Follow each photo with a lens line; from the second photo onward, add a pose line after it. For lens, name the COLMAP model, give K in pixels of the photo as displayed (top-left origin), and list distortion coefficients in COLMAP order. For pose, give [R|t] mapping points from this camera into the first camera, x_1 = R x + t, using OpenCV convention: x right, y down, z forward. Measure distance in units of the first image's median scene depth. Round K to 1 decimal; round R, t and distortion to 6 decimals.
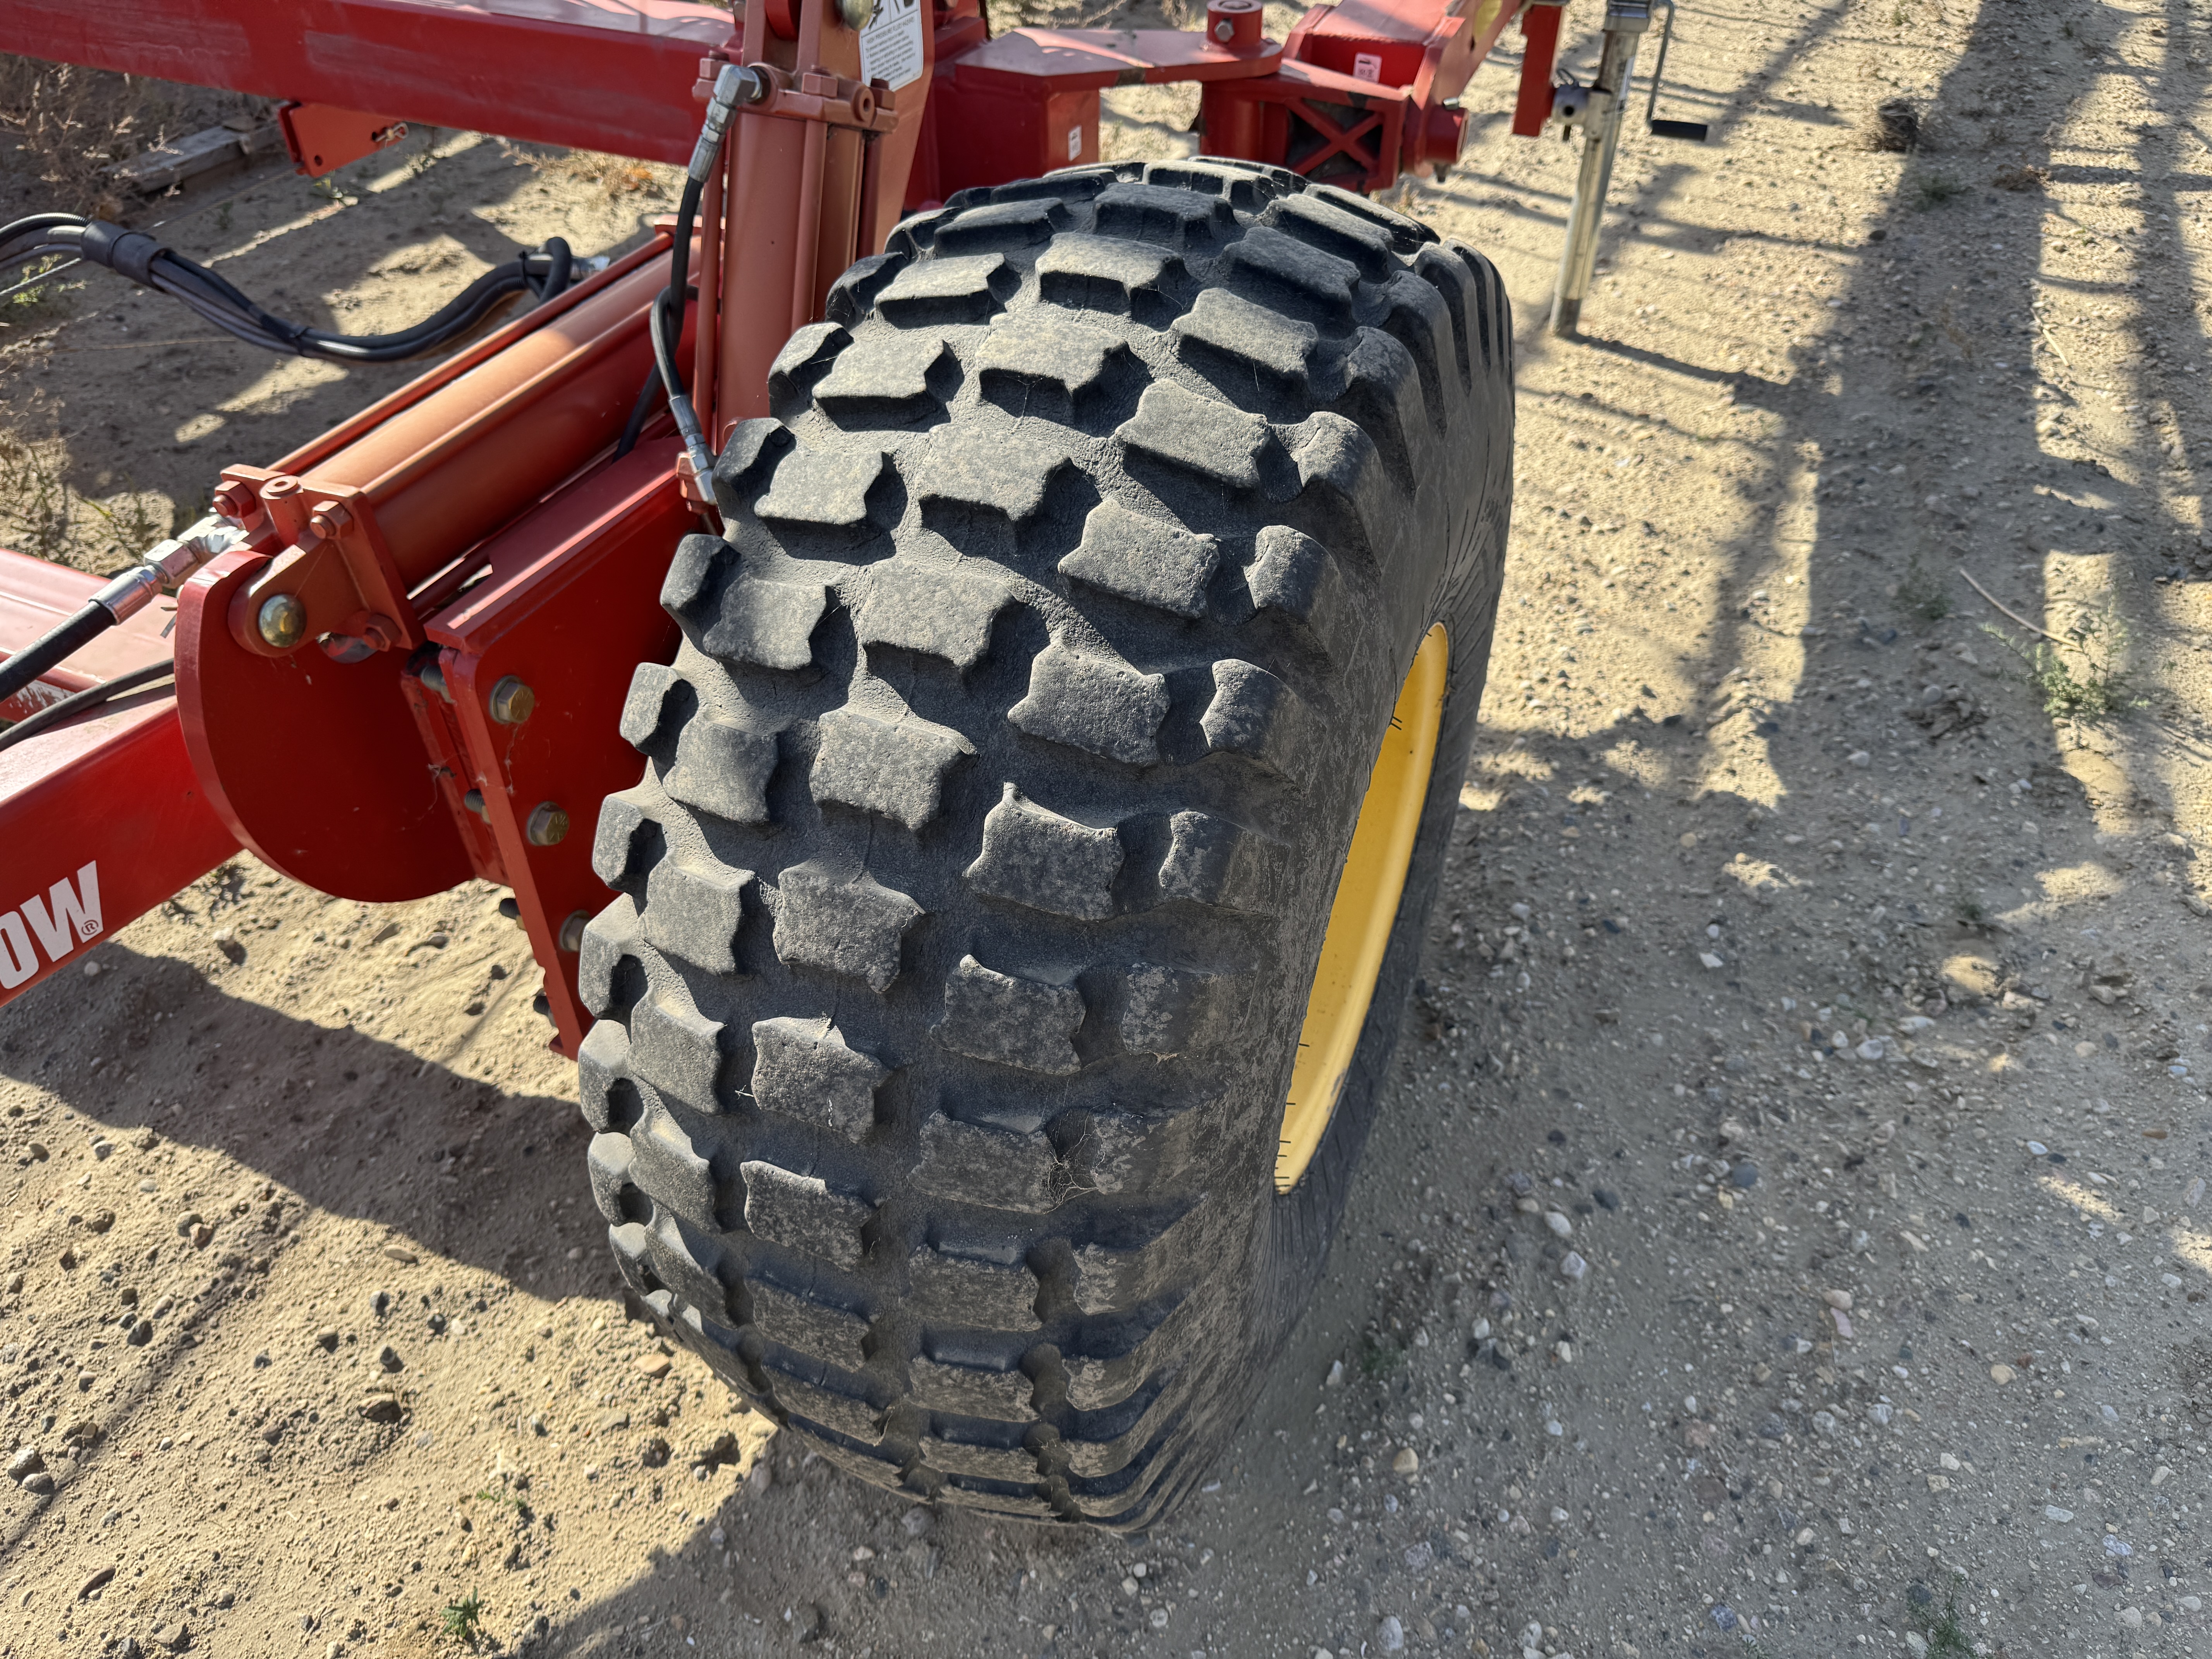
lens RADIAL K [[1552.3, 0, 1106.0], [0, 1552.3, 829.5], [0, 0, 1]] dist [-0.006306, -0.000339]
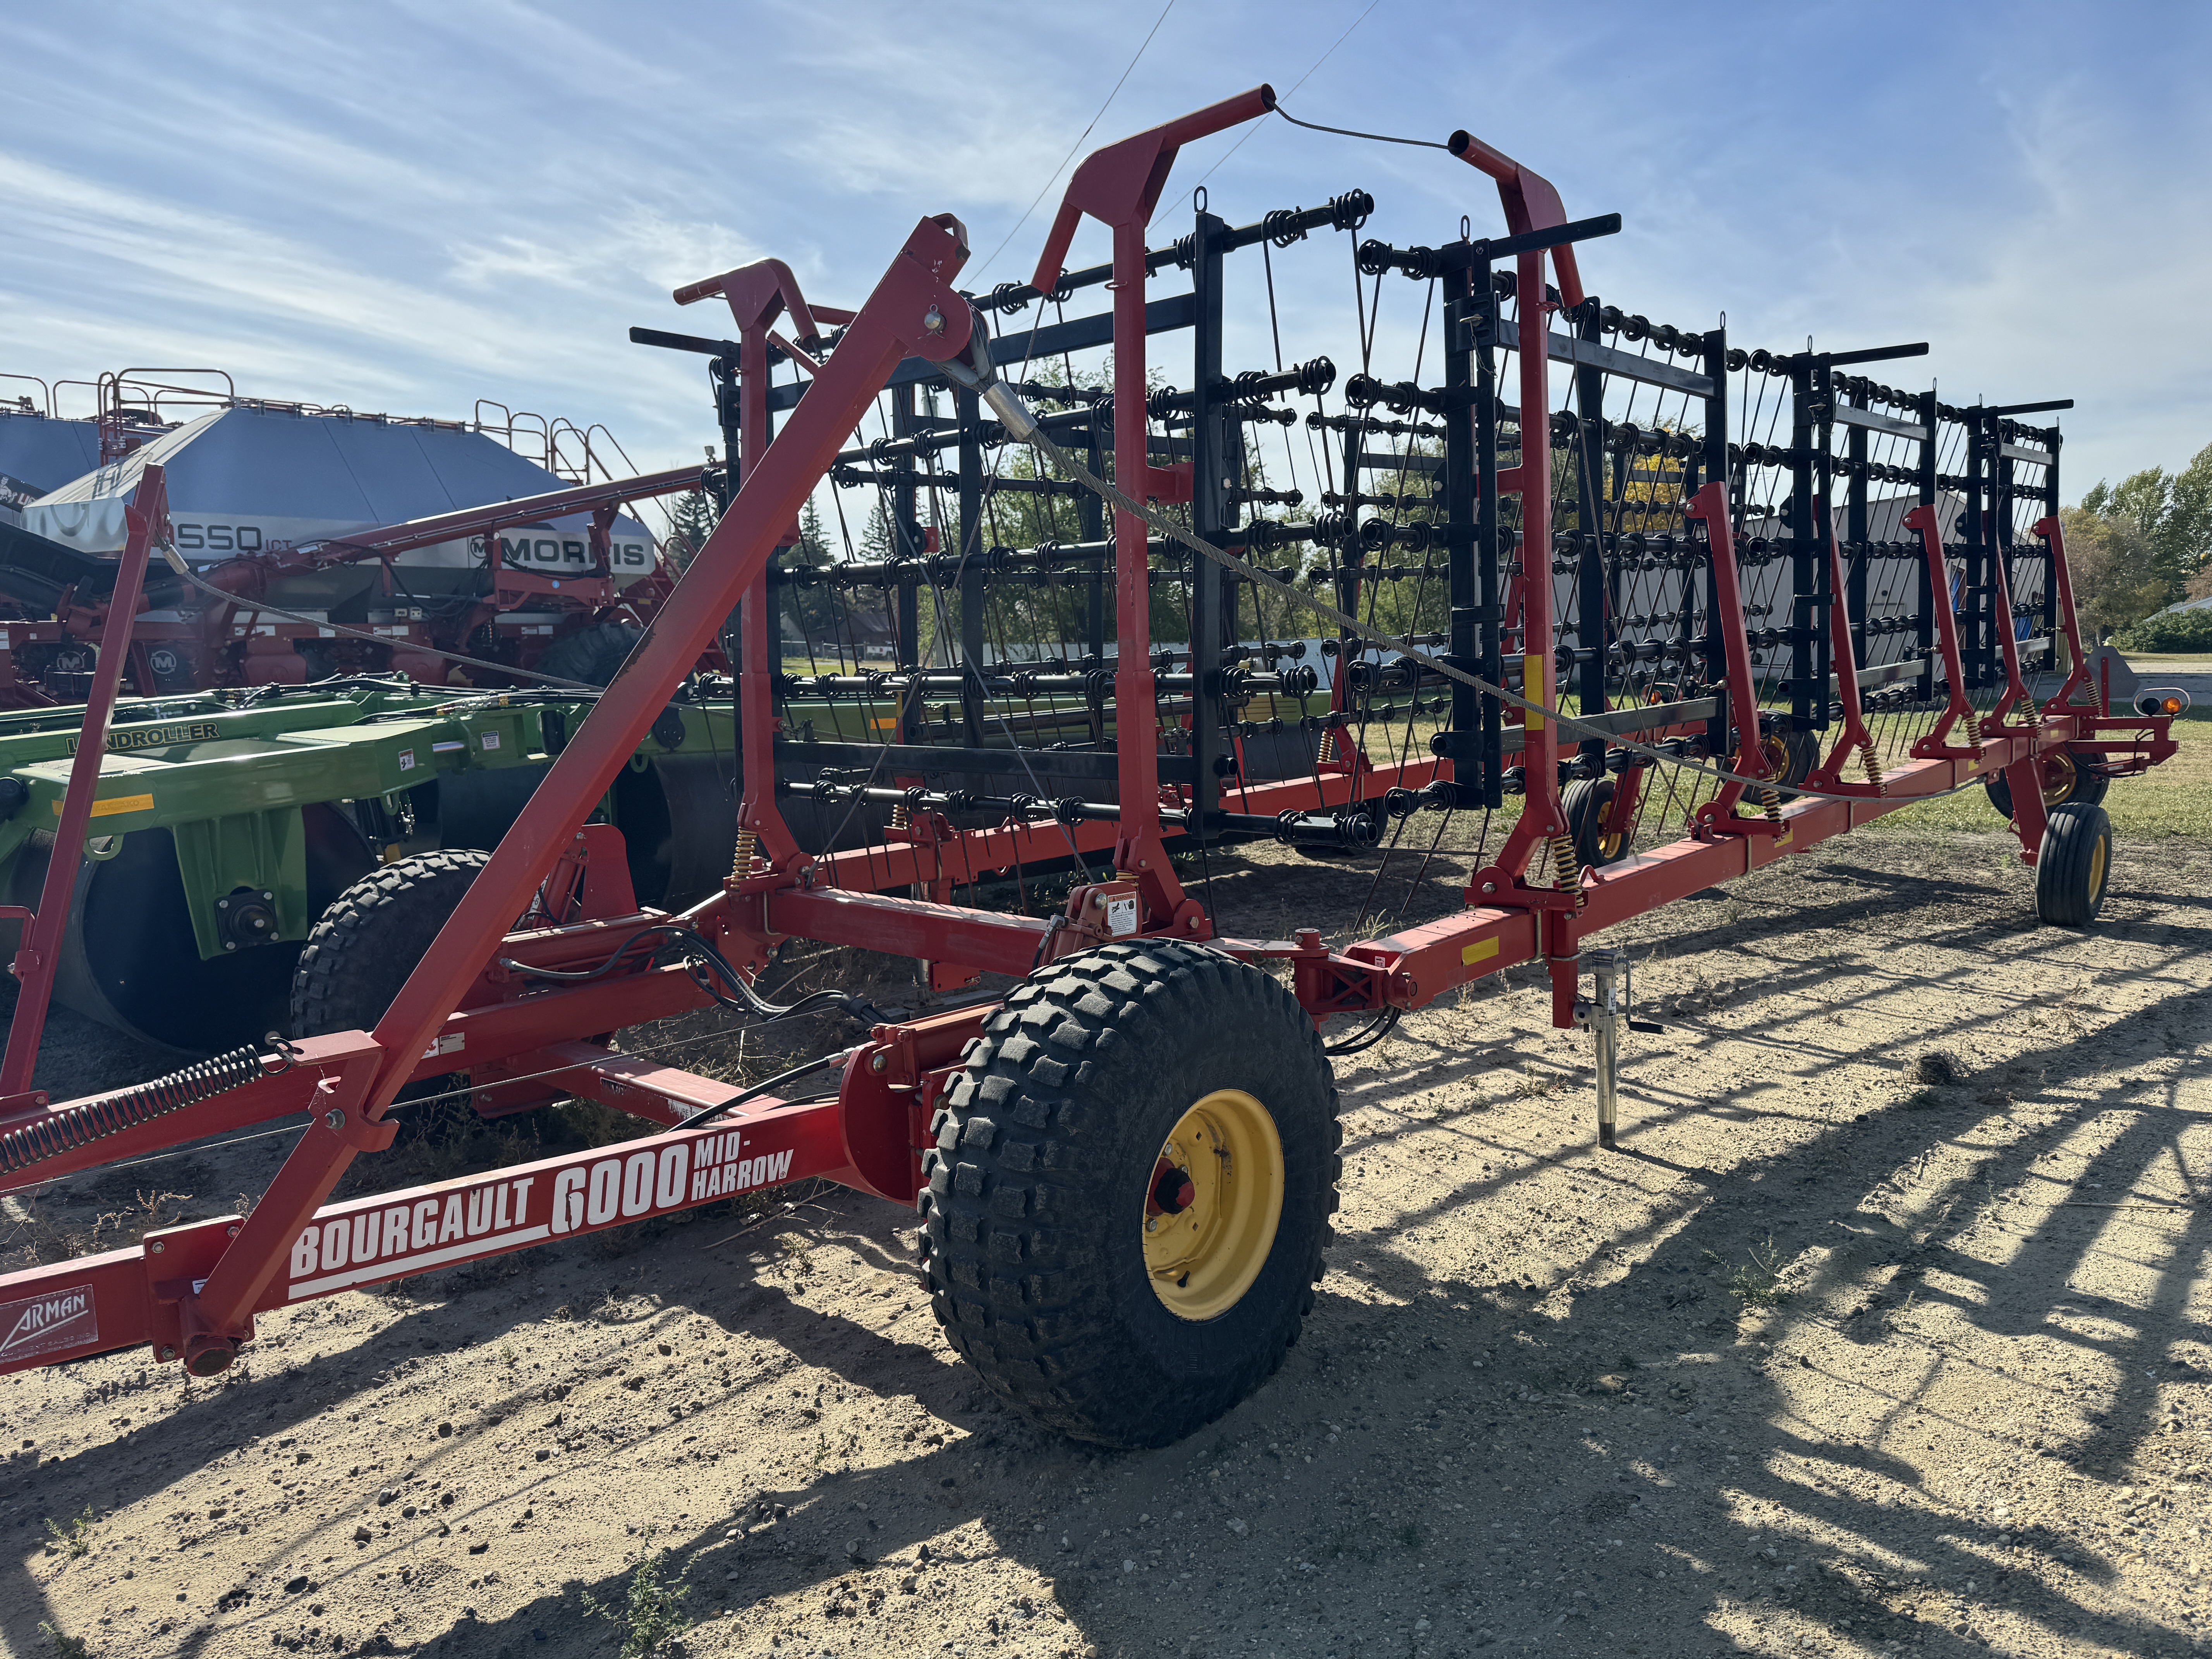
lens RADIAL K [[1535.4, 0, 1109.8], [0, 1535.4, 846.6], [0, 0, 1]] dist [0.058433, -0.074492]
pose [[0.937937, 0.019095, -0.346280, 0.628567], [-0.215291, 0.814853, -0.538204, 0.705764], [0.271890, 0.579353, 0.768392, -0.977138]]
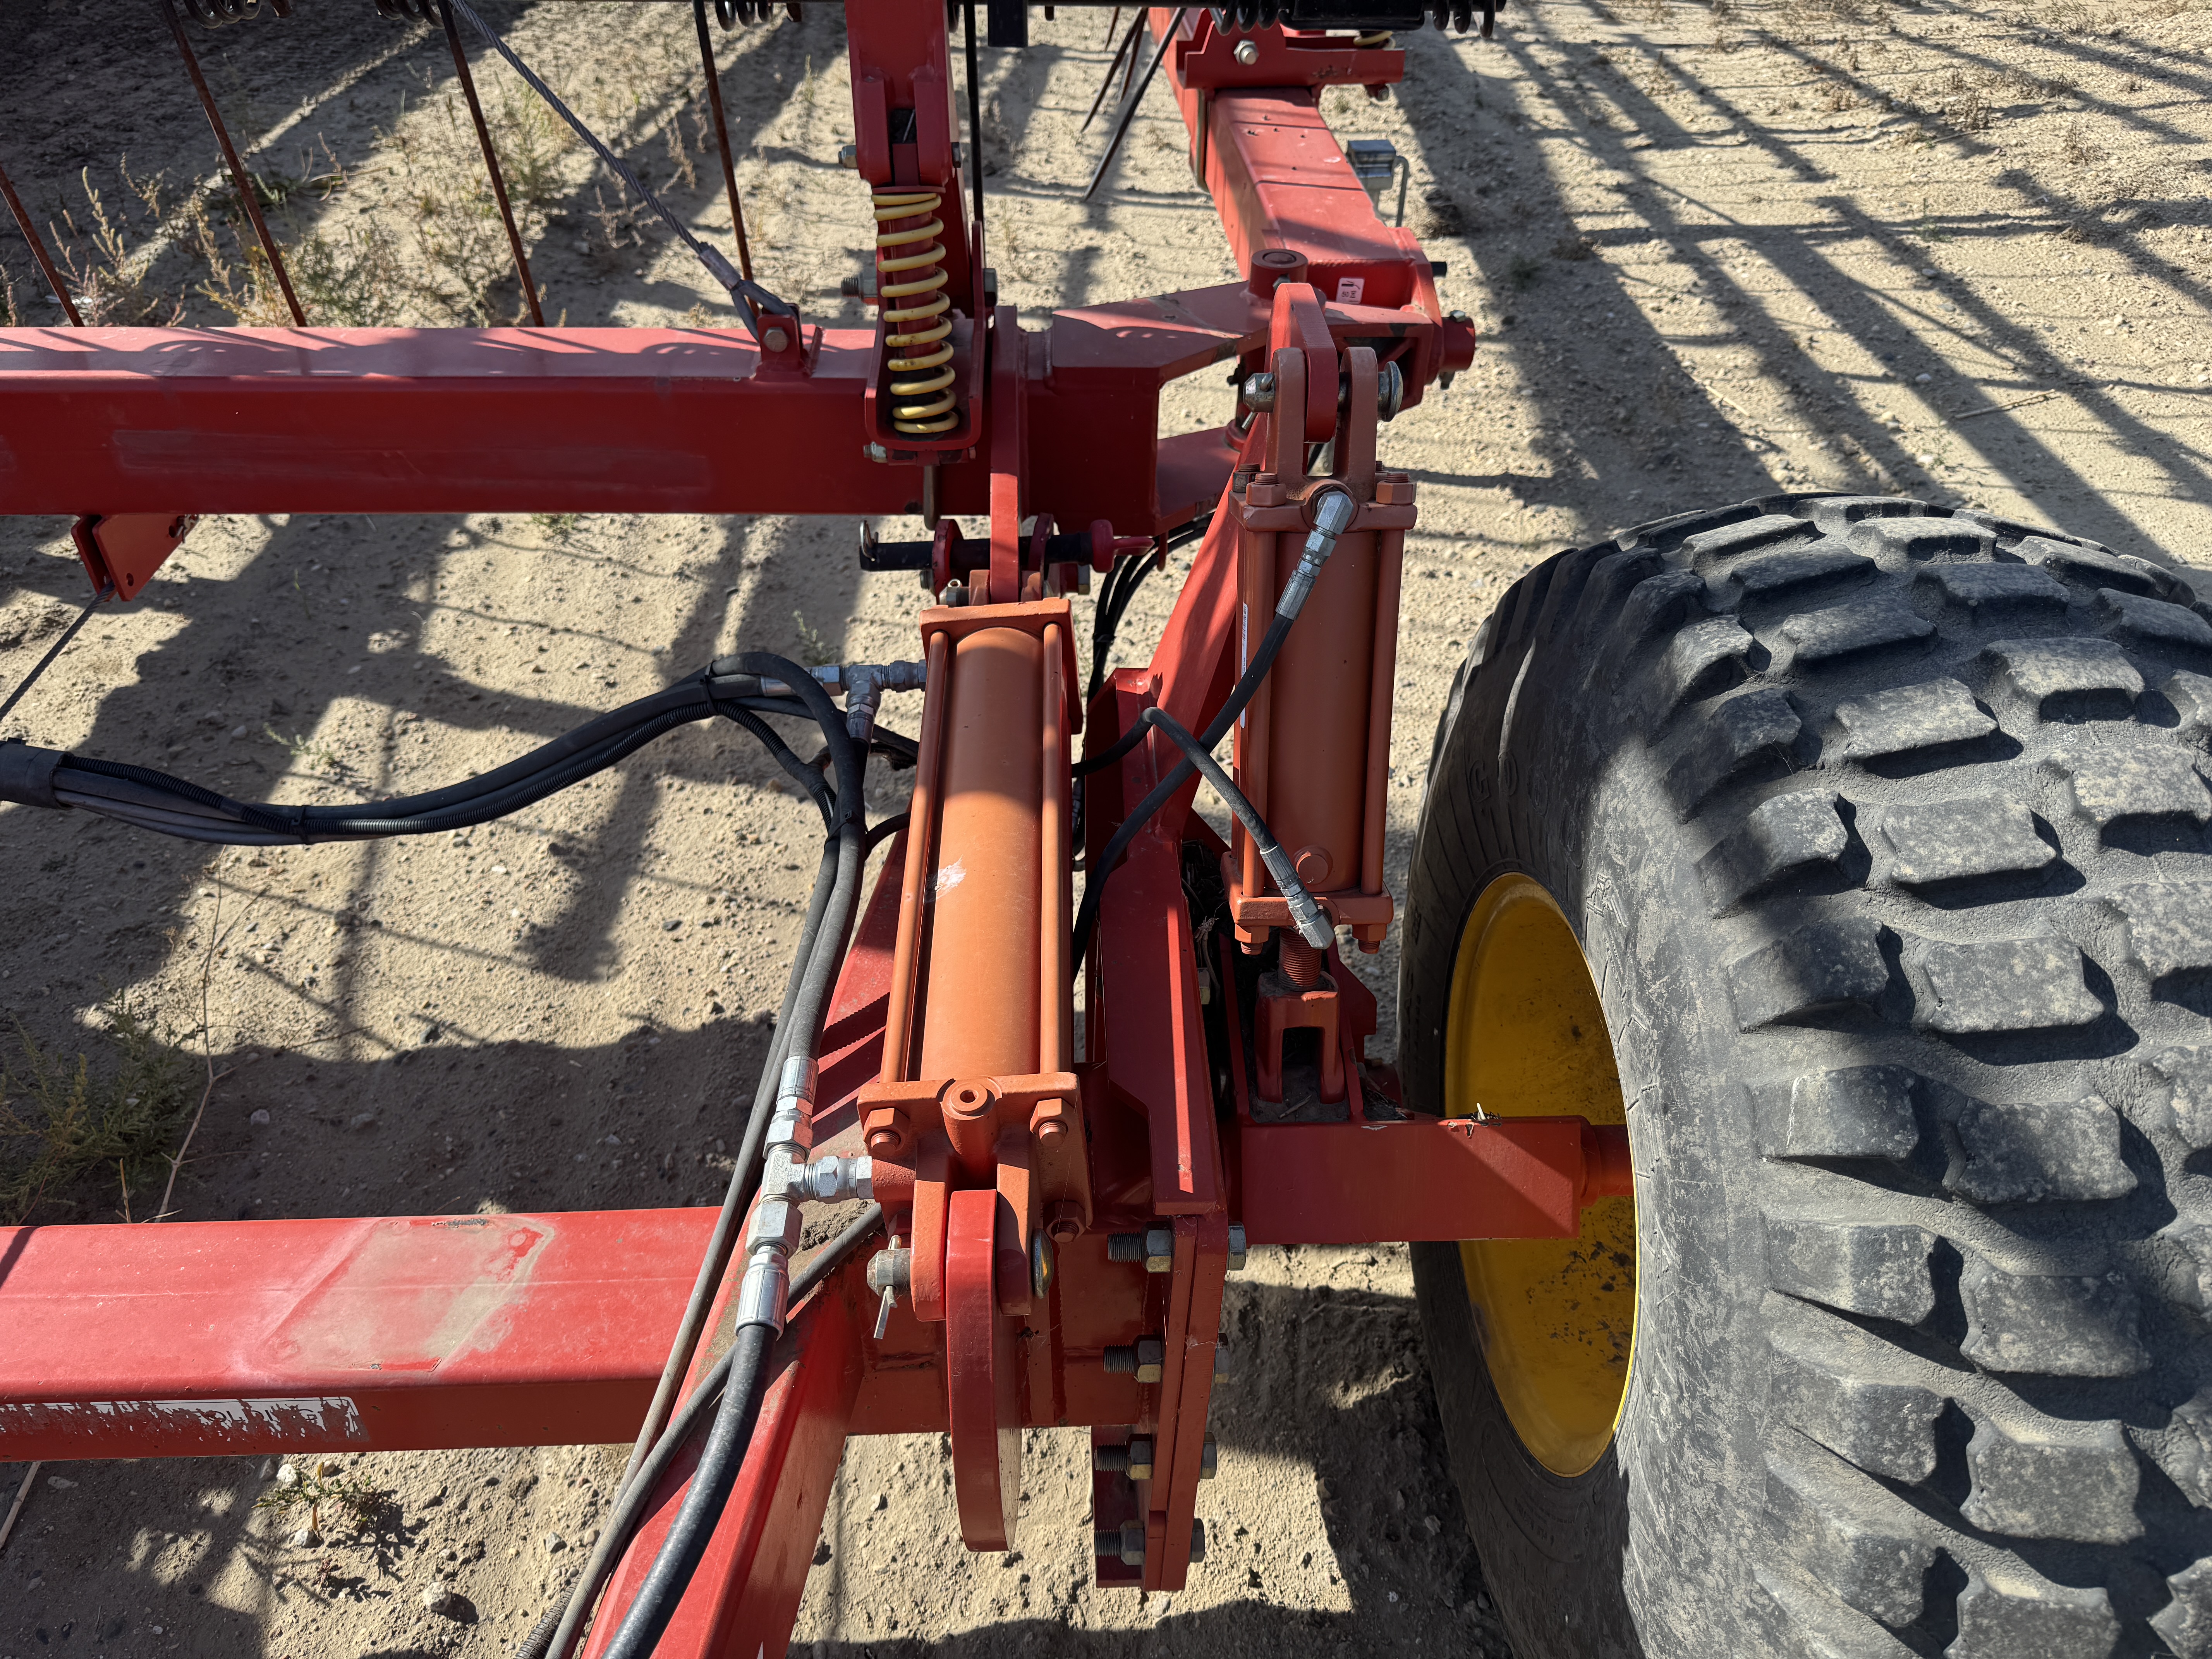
lens RADIAL K [[1535.4, 0, 1109.8], [0, 1535.4, 846.6], [0, 0, 1]] dist [0.058433, -0.074492]
pose [[0.905697, -0.265958, 0.330120, -0.464416], [0.278756, 0.960321, 0.008898, -0.223309], [-0.319387, 0.083964, 0.943897, 0.143513]]
